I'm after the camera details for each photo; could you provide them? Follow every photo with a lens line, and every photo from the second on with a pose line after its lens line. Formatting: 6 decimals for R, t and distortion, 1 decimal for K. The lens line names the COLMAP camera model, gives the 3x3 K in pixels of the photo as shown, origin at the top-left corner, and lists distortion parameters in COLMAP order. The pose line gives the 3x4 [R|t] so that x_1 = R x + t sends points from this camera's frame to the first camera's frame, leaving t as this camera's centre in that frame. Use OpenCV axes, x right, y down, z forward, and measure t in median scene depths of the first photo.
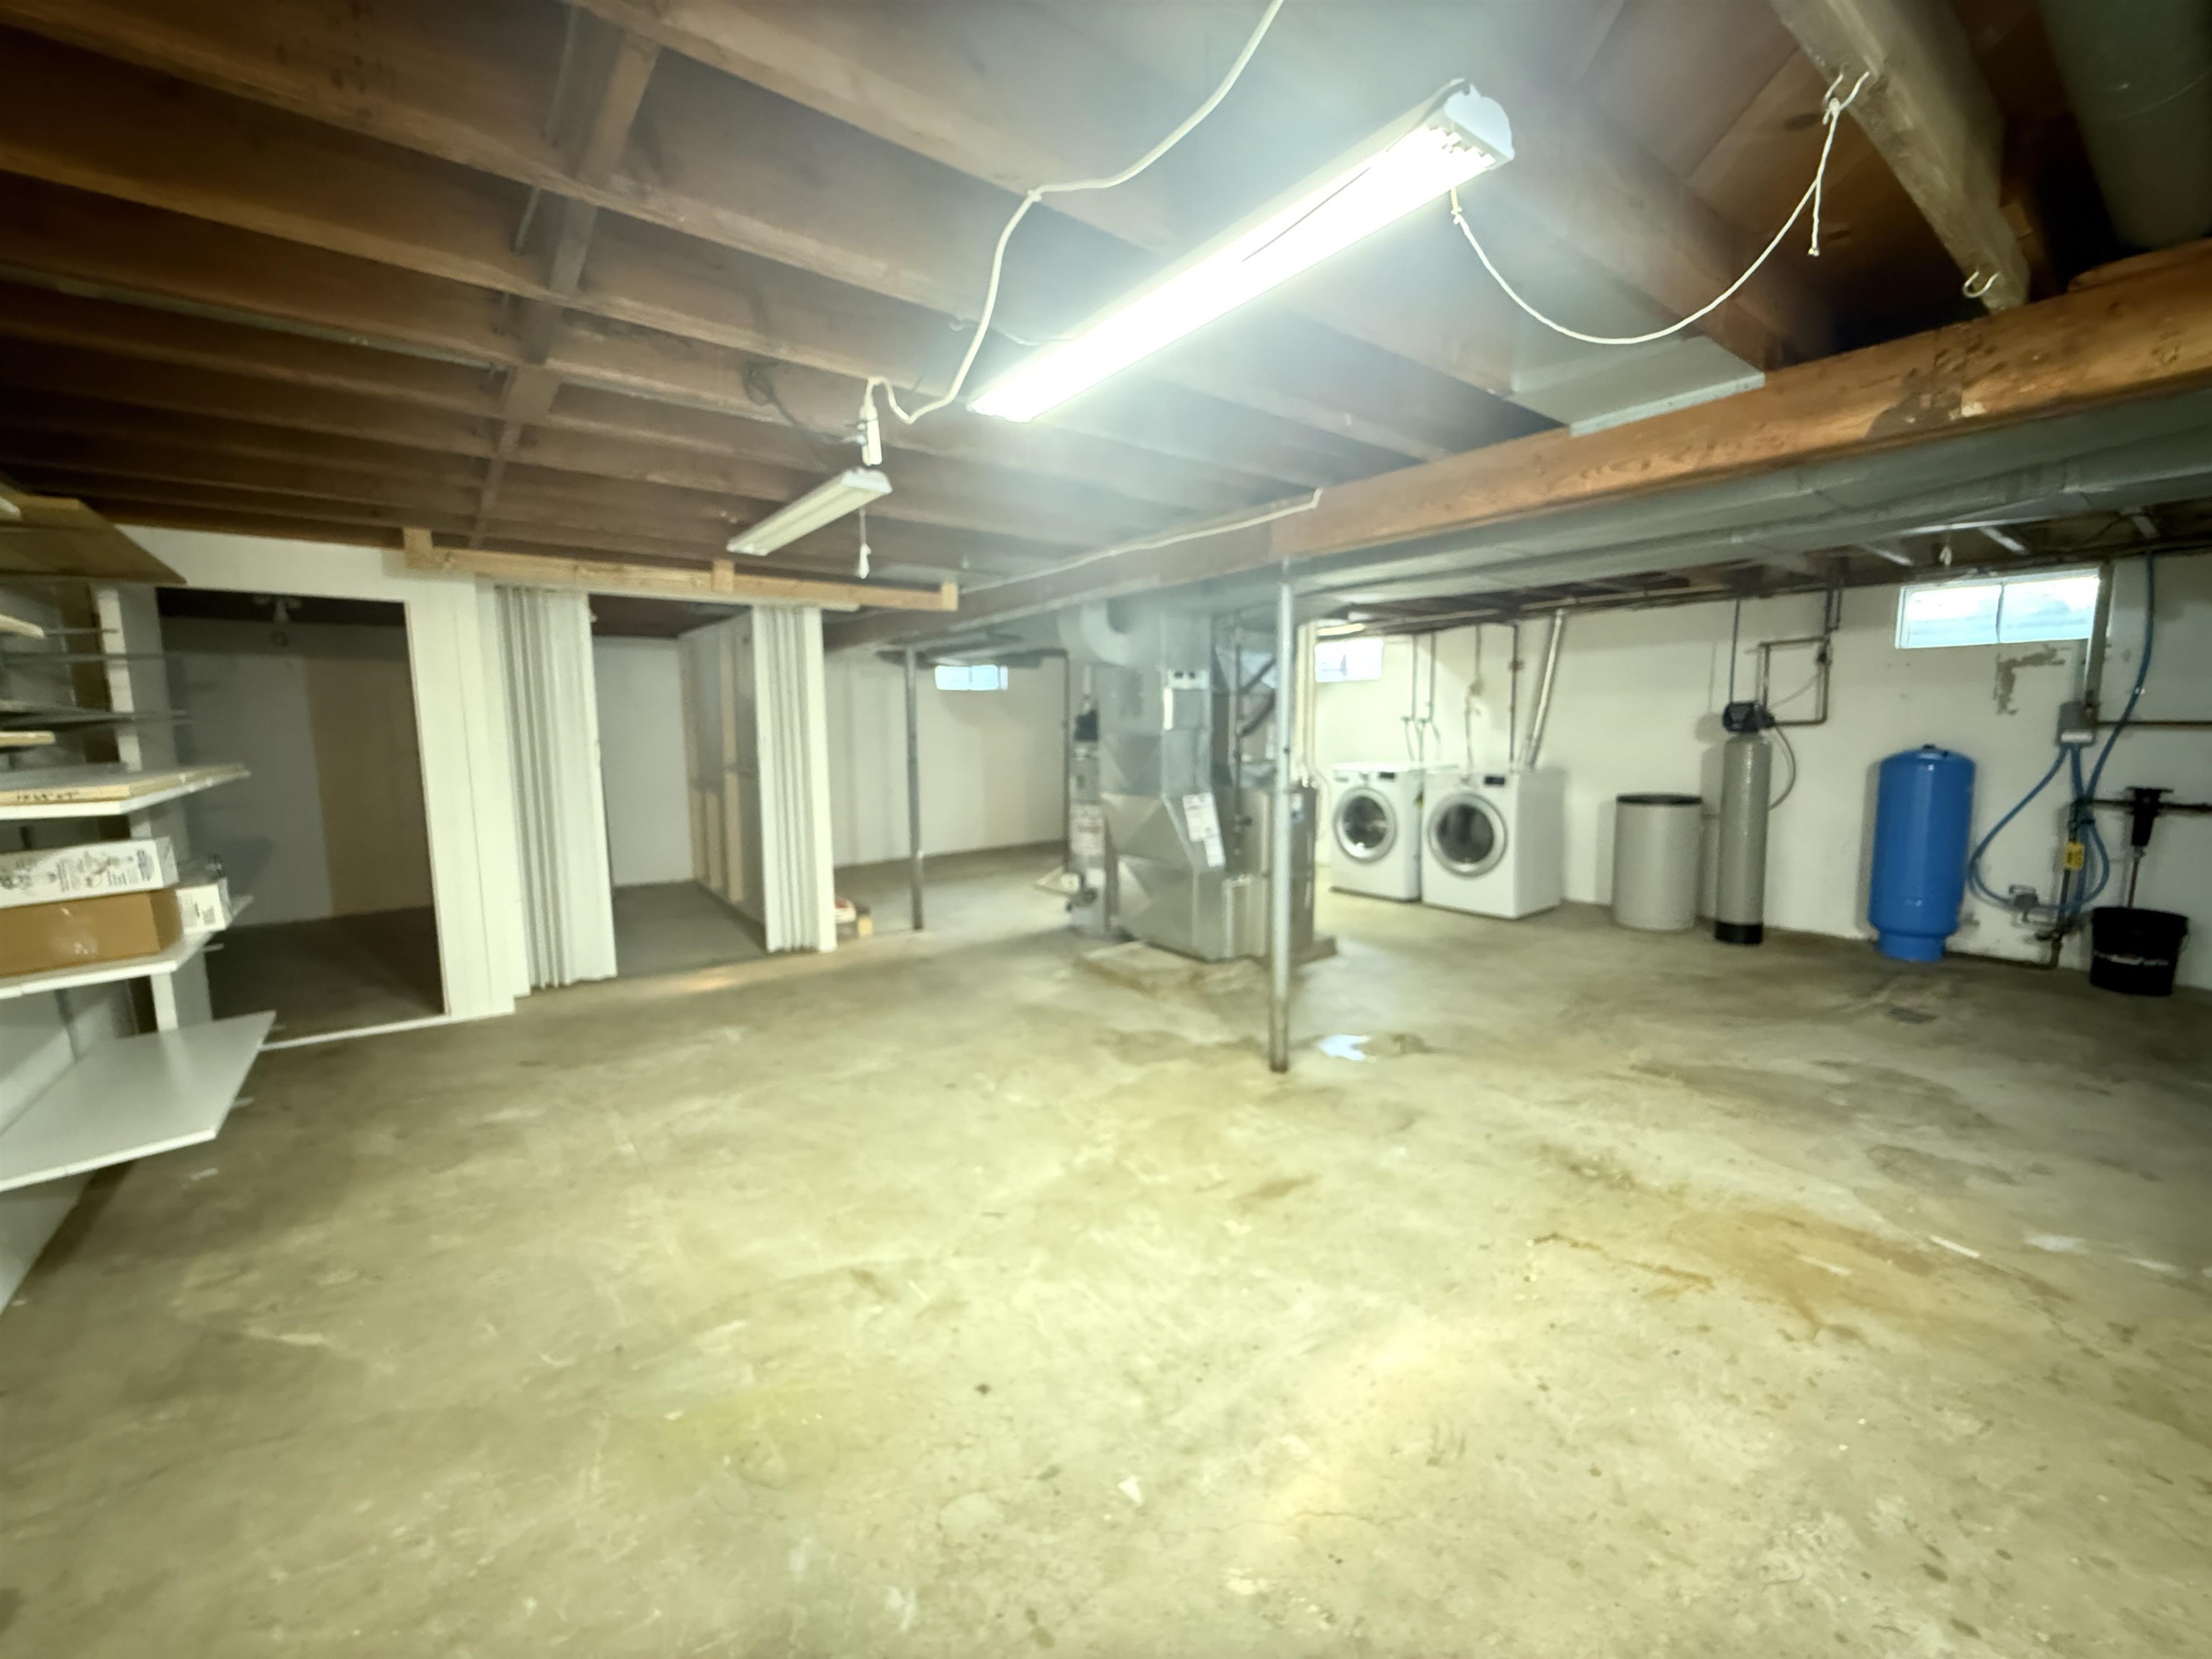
lens RADIAL K [[891.3, 0, 1097.1], [0, 891.3, 829.2], [0, 0, 1]] dist [-0.001240, -0.000285]
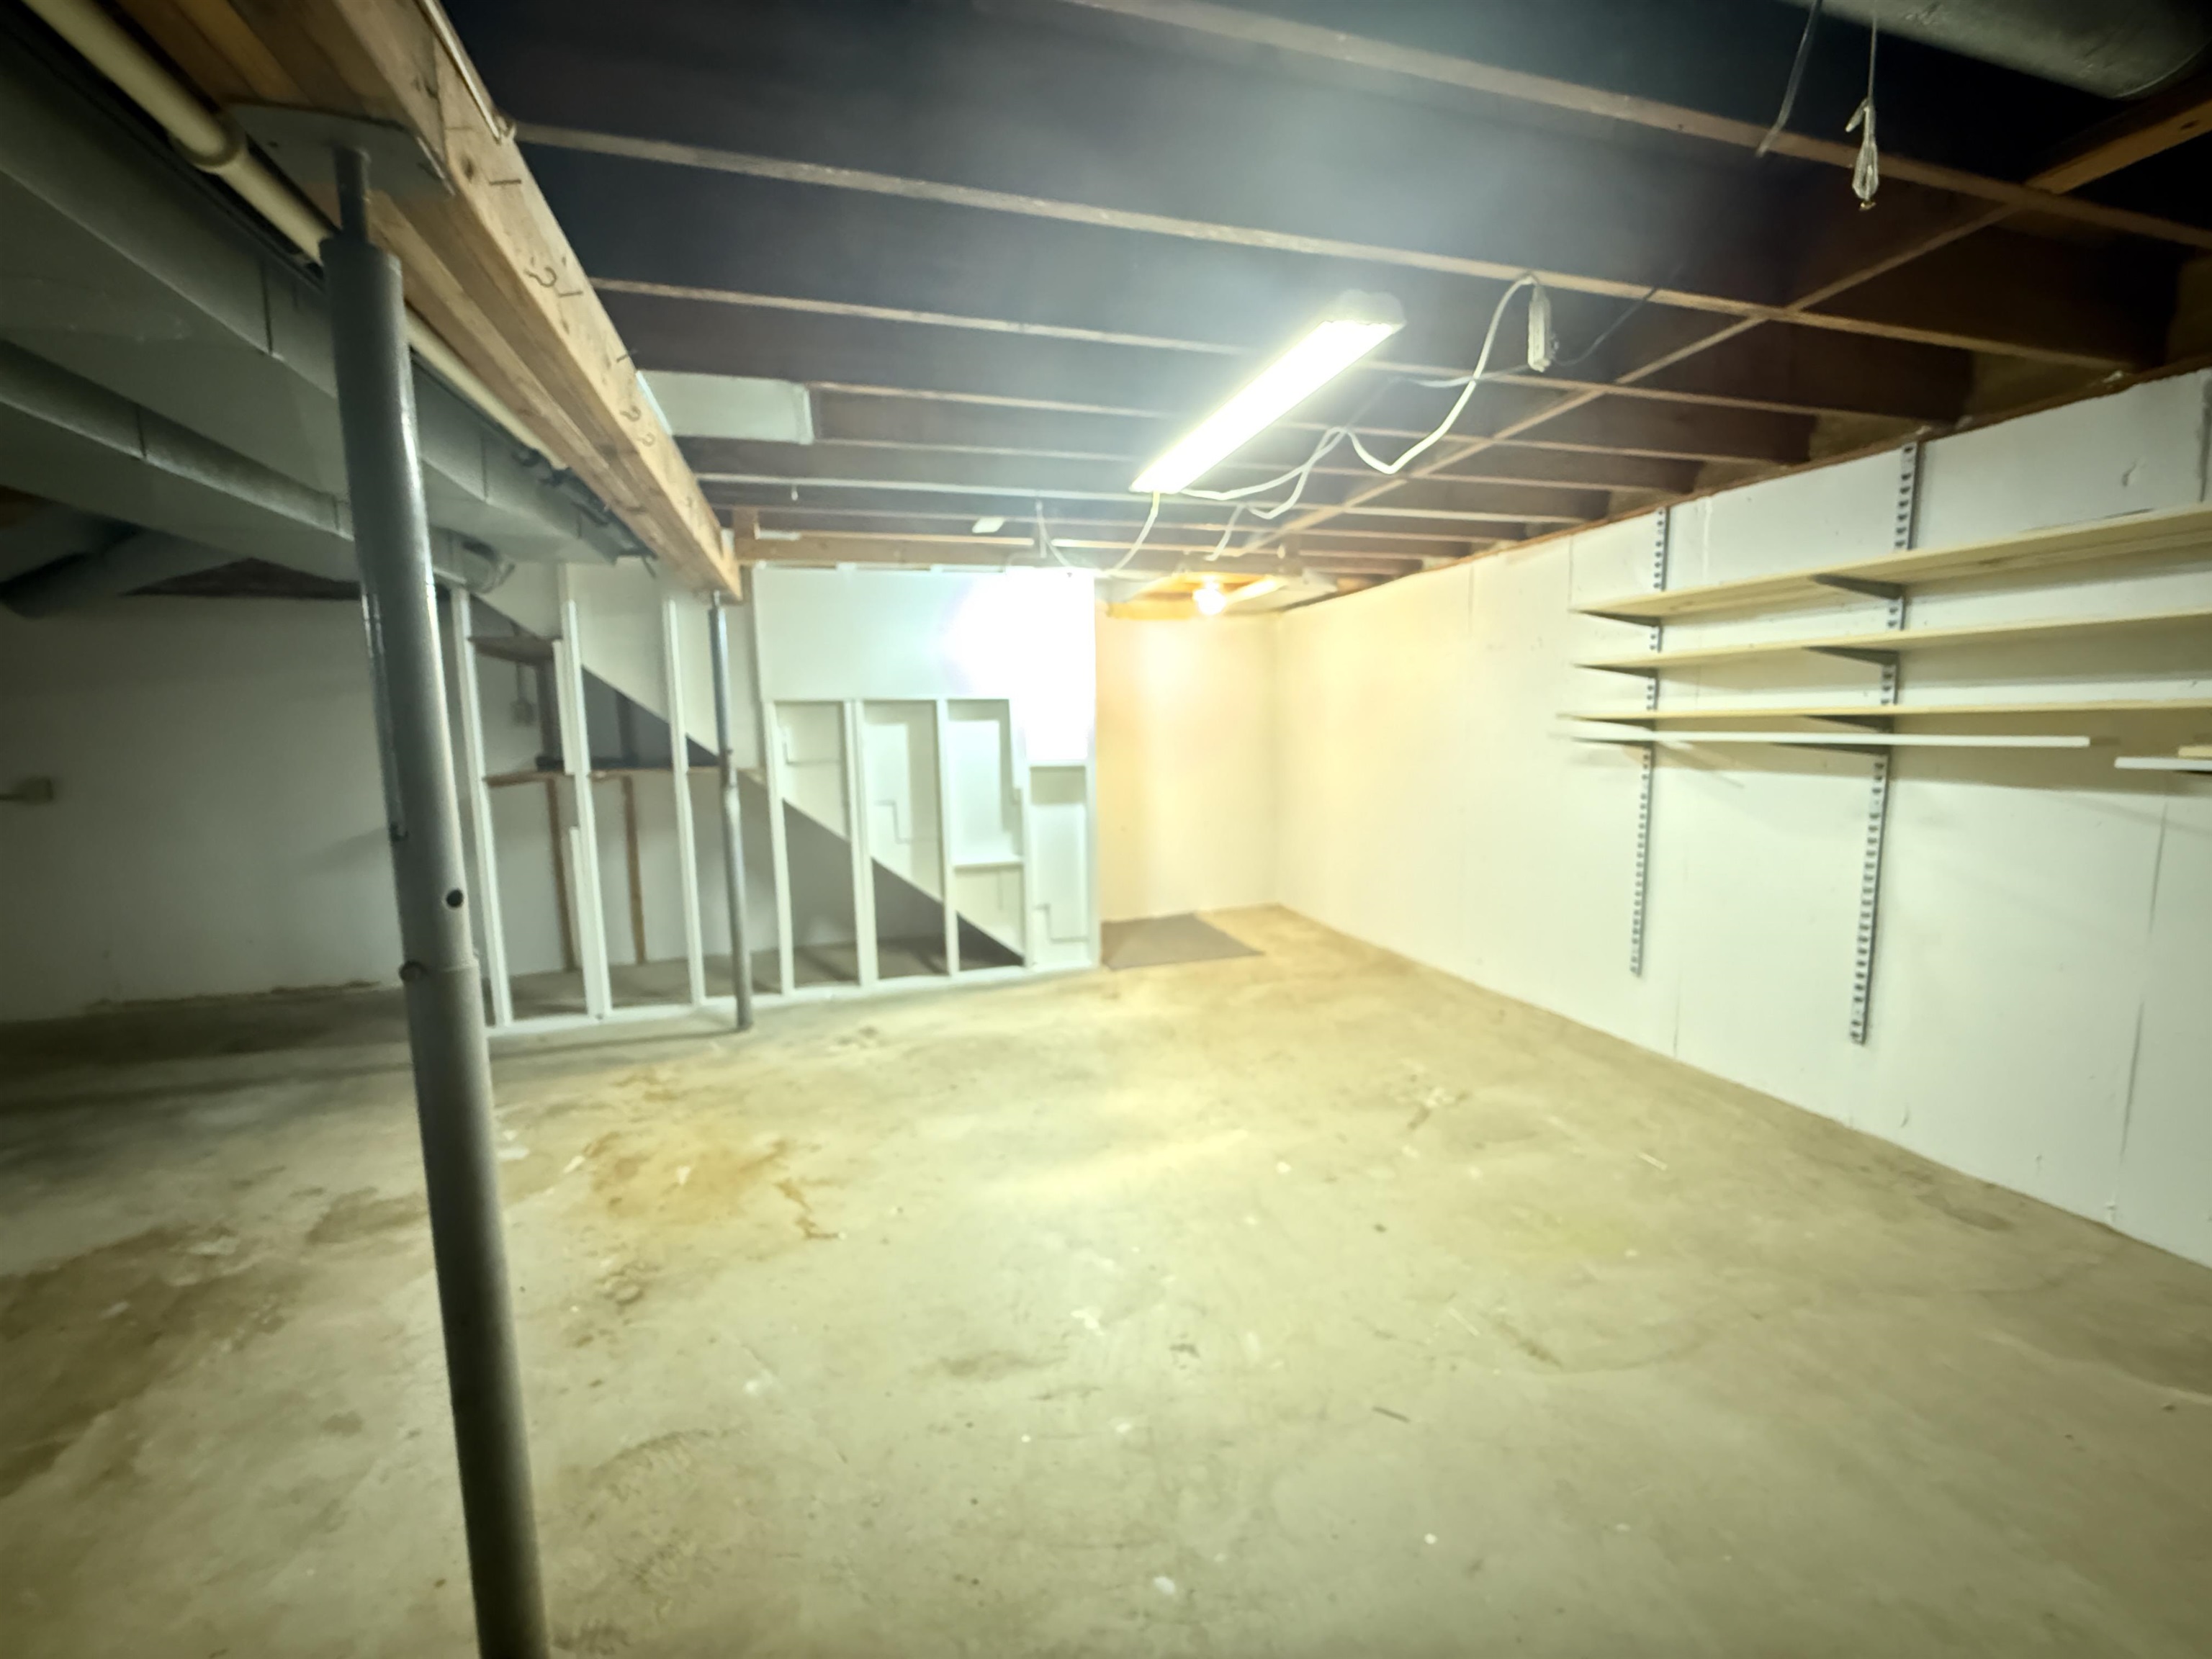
lens RADIAL K [[891.3, 0, 1101.1], [0, 891.3, 832.2], [0, 0, 1]] dist [-0.001240, -0.000285]
pose [[-0.938693, -0.007866, 0.344666, -0.153459], [0.072524, 0.972863, 0.219723, -0.201947], [-0.337041, 0.231249, -0.912649, 1.771145]]
